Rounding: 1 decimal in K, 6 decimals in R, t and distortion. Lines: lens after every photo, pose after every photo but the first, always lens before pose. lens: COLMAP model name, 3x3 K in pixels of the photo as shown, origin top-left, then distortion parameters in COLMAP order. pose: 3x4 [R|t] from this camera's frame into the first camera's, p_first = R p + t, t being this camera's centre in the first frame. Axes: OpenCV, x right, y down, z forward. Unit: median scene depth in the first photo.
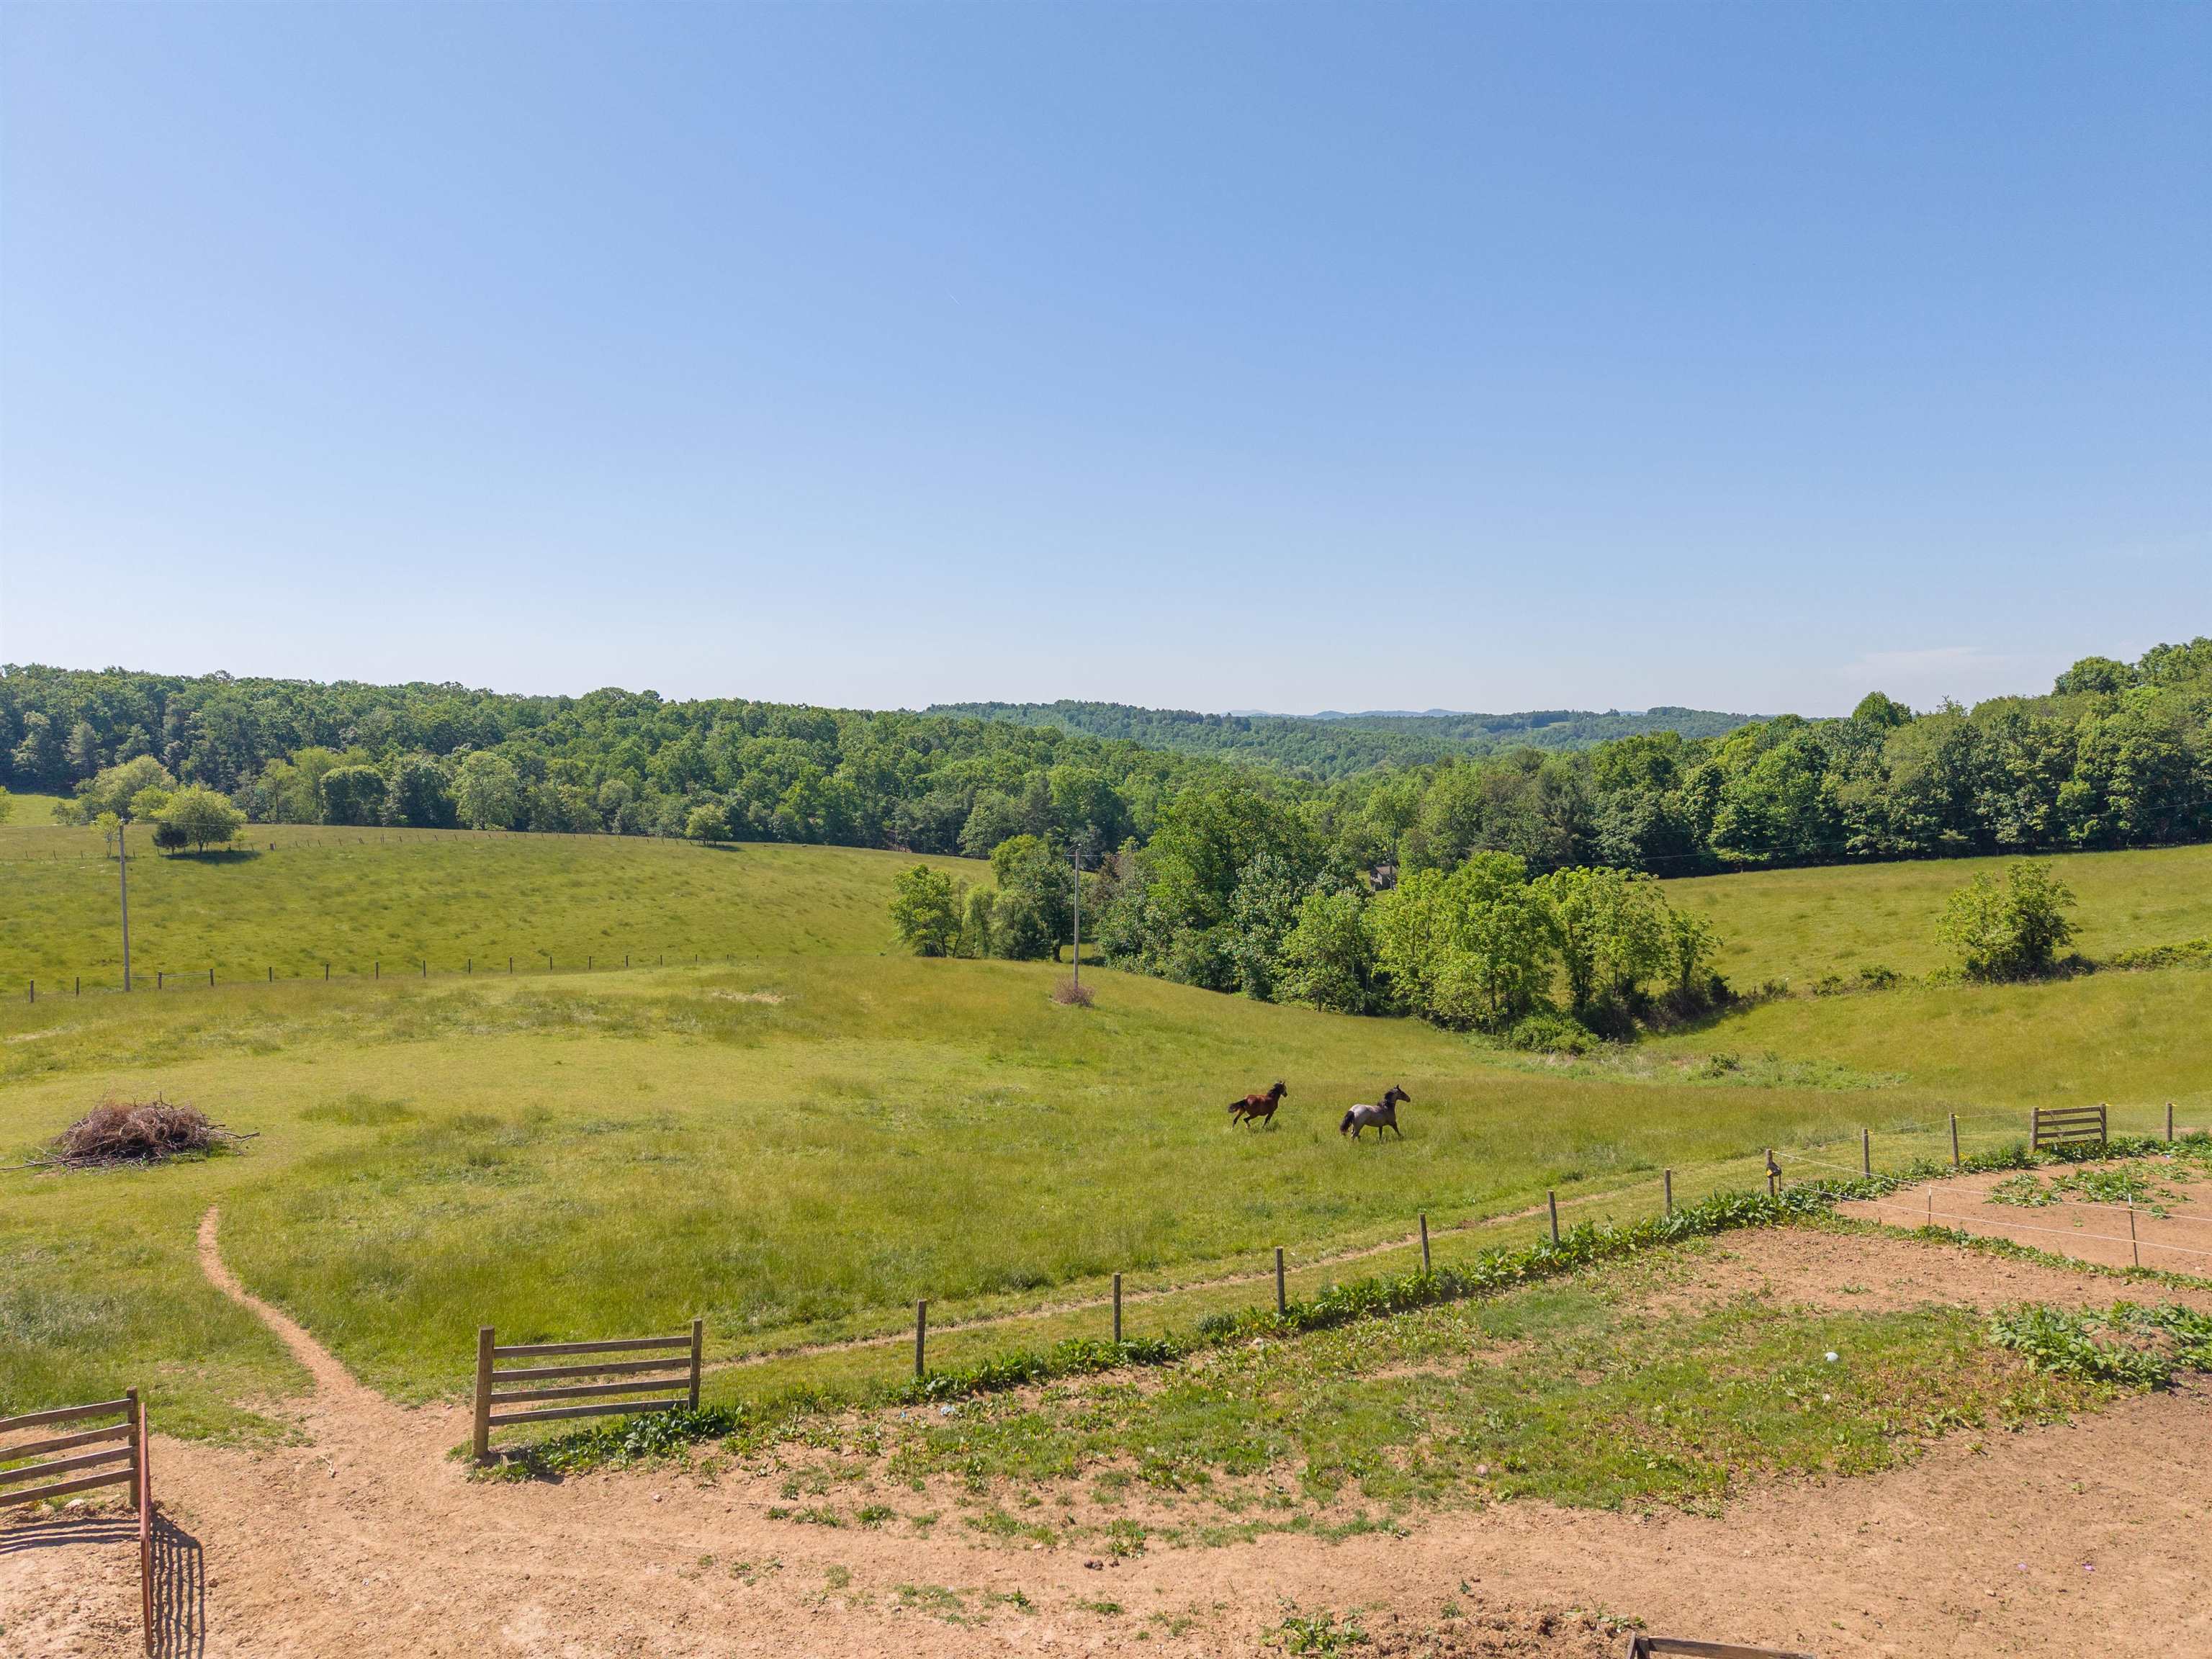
lens RADIAL K [[1472.9, 0, 1102.1], [0, 1472.9, 831.2], [0, 0, 1]] dist [0.033973, -0.032949]
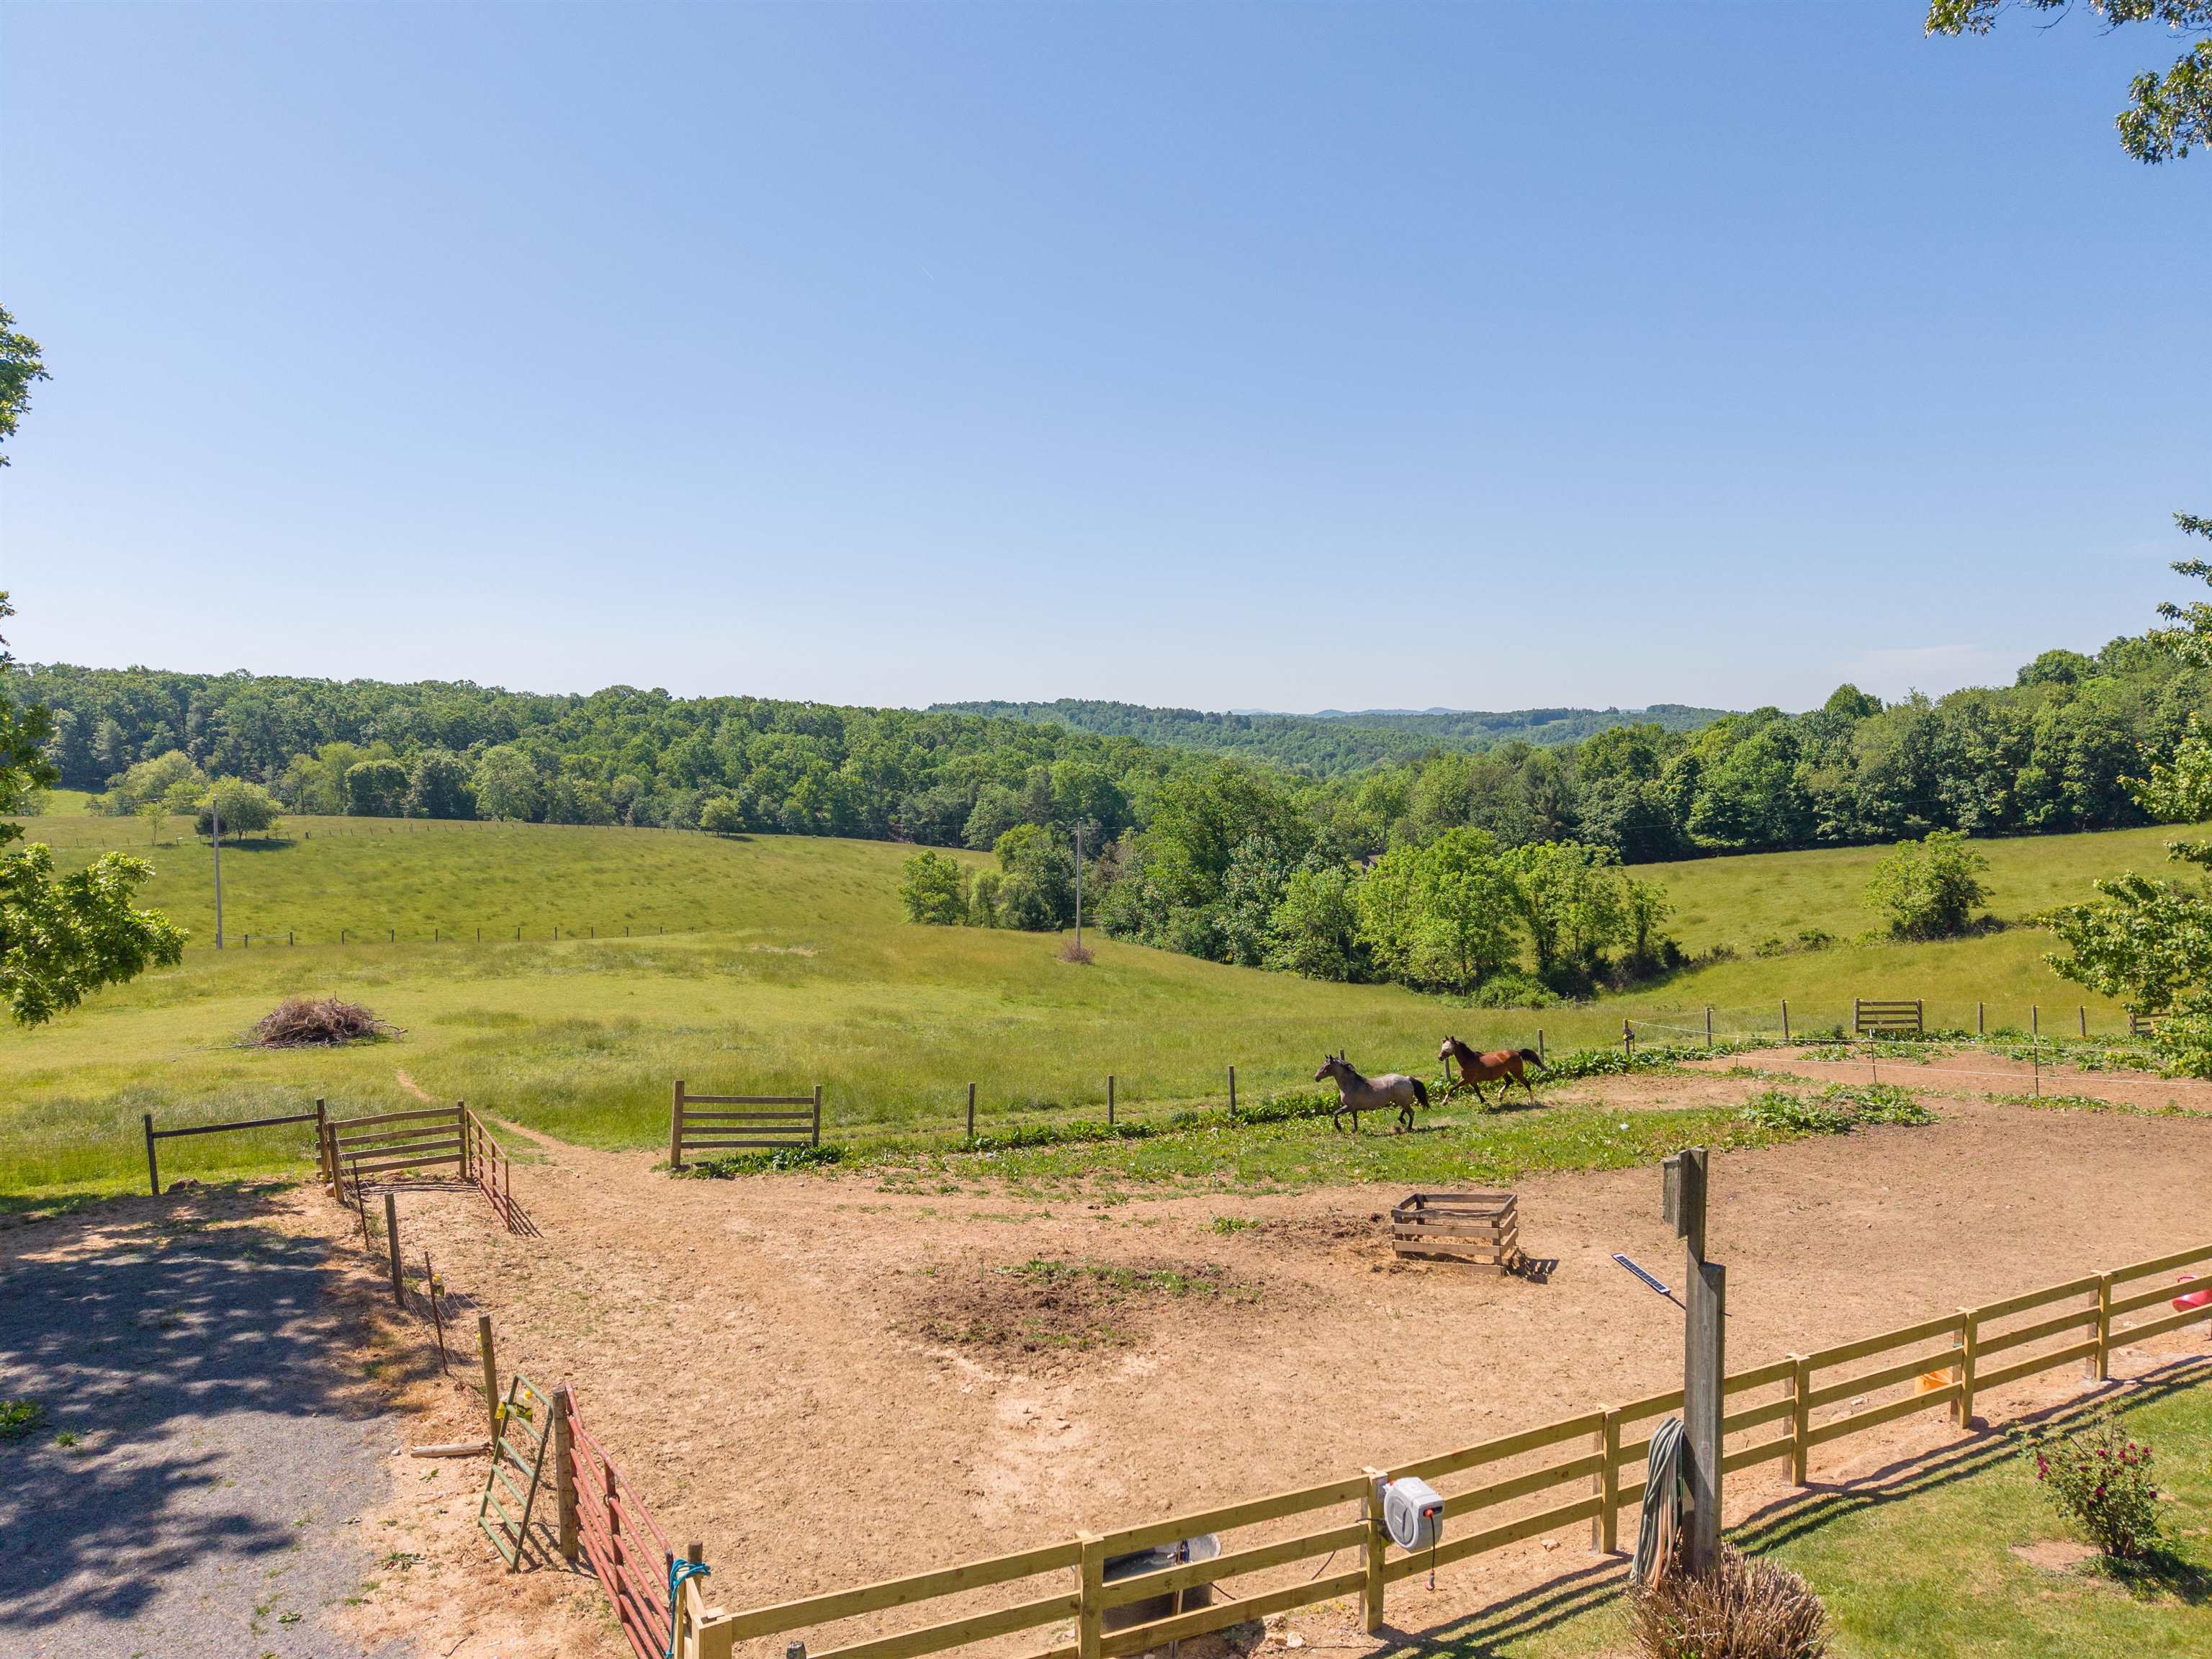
lens RADIAL K [[1472.9, 0, 1102.5], [0, 1472.9, 832.5], [0, 0, 1]] dist [0.033973, -0.032949]
pose [[0.999997, -0.002203, -0.000546, 0.000430], [0.002204, 0.999997, 0.001296, 0.008452], [0.000543, -0.001297, 0.999999, -0.043538]]
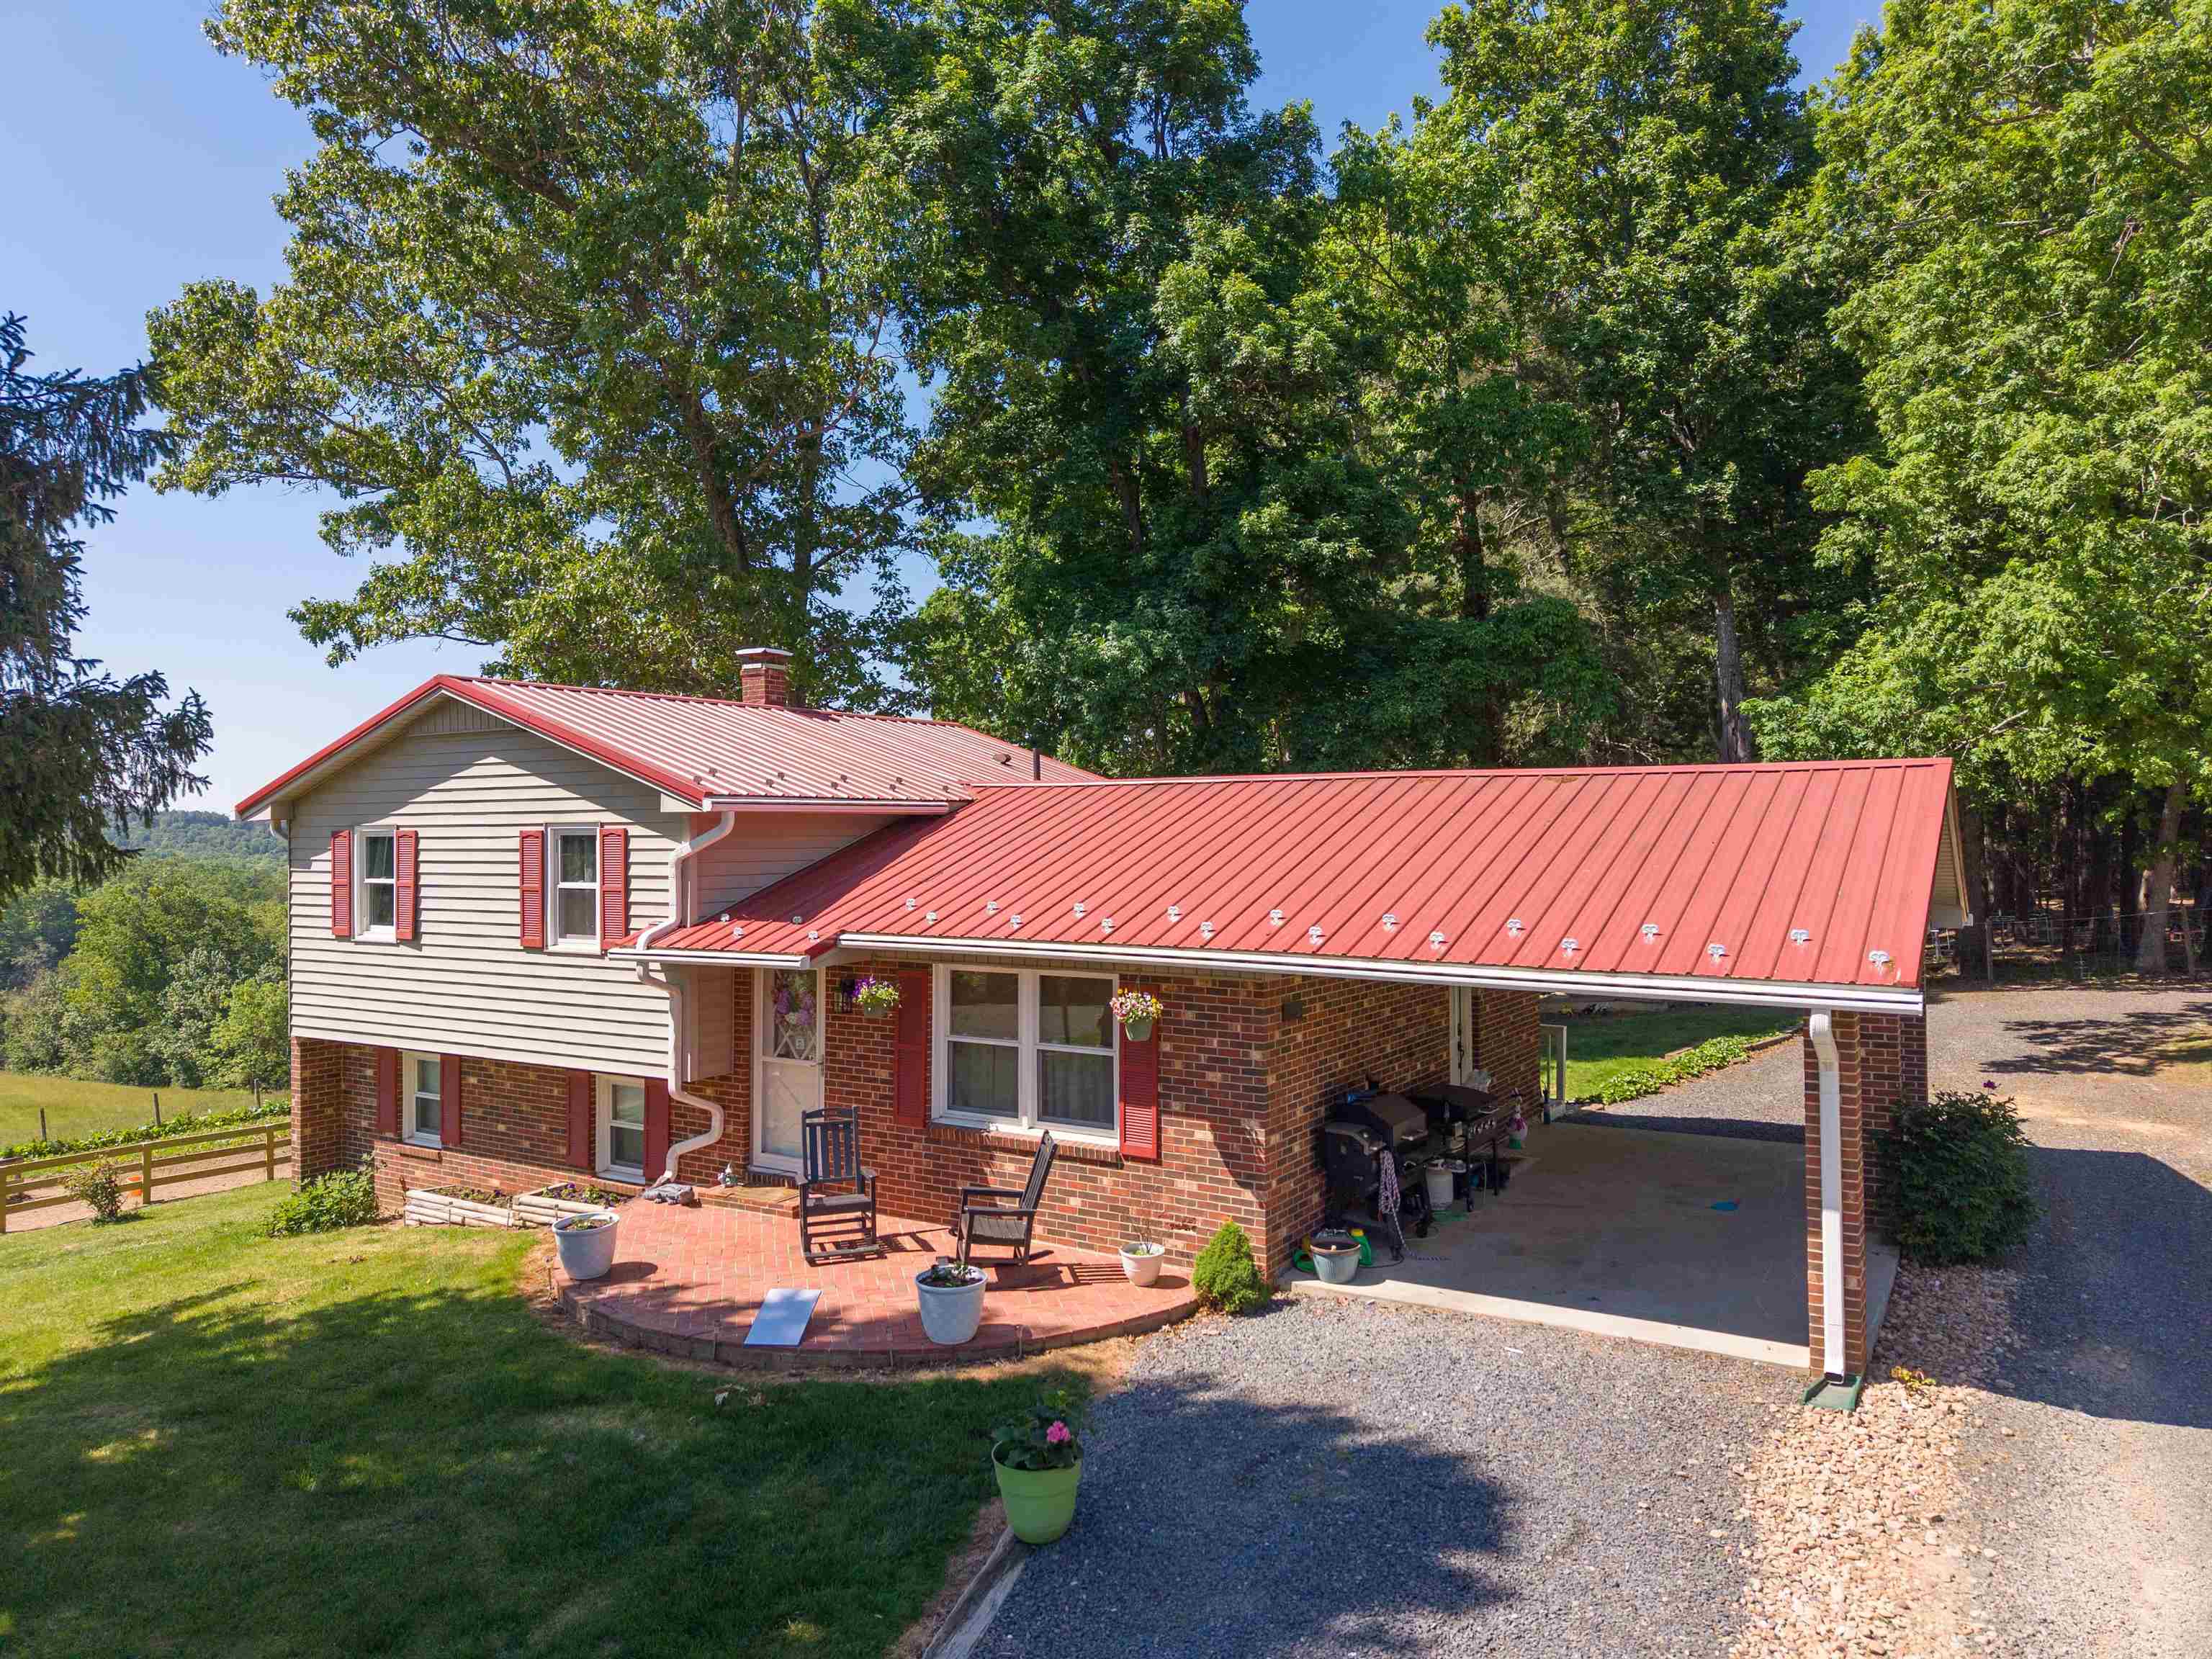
lens RADIAL K [[1472.9, 0, 1113.3], [0, 1472.9, 829.6], [0, 0, 1]] dist [0.033973, -0.032949]
pose [[0.825091, -0.007010, 0.564956, 0.036295], [0.046643, 0.997355, -0.055746, 0.013550], [-0.563071, 0.072347, 0.823236, -0.136521]]
